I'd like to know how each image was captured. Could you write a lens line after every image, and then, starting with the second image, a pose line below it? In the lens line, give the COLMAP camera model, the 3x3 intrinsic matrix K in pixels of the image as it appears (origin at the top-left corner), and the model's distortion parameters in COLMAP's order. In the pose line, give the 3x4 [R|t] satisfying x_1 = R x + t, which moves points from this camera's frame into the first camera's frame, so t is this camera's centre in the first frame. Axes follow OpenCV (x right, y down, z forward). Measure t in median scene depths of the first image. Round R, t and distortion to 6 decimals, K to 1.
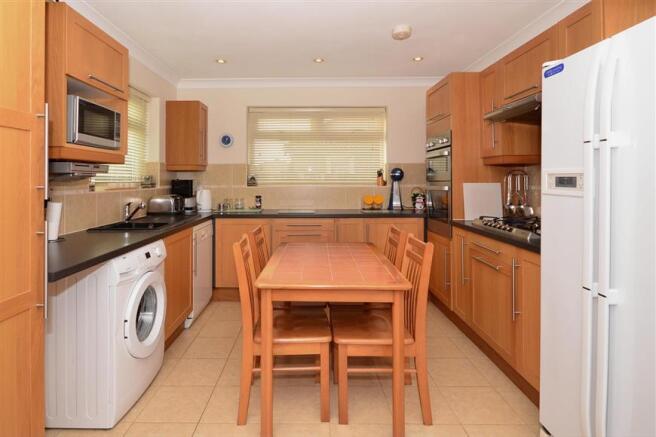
lens RADIAL K [[367.5, 0, 327.8], [0, 367.5, 191.2], [0, 0, 1]] dist [0.024937, -0.000287]
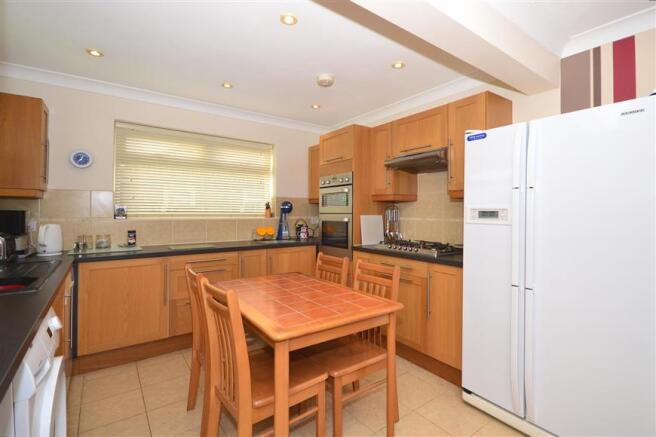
lens RADIAL K [[309.7, 0, 328.0], [0, 309.7, 218.5], [0, 0, 1]] dist [0.001589, 0.000065]
pose [[0.794789, -0.006033, 0.606856, -0.288534], [0.012606, 0.999899, -0.006570, -0.004799], [-0.606755, 0.012872, 0.794785, 0.203473]]
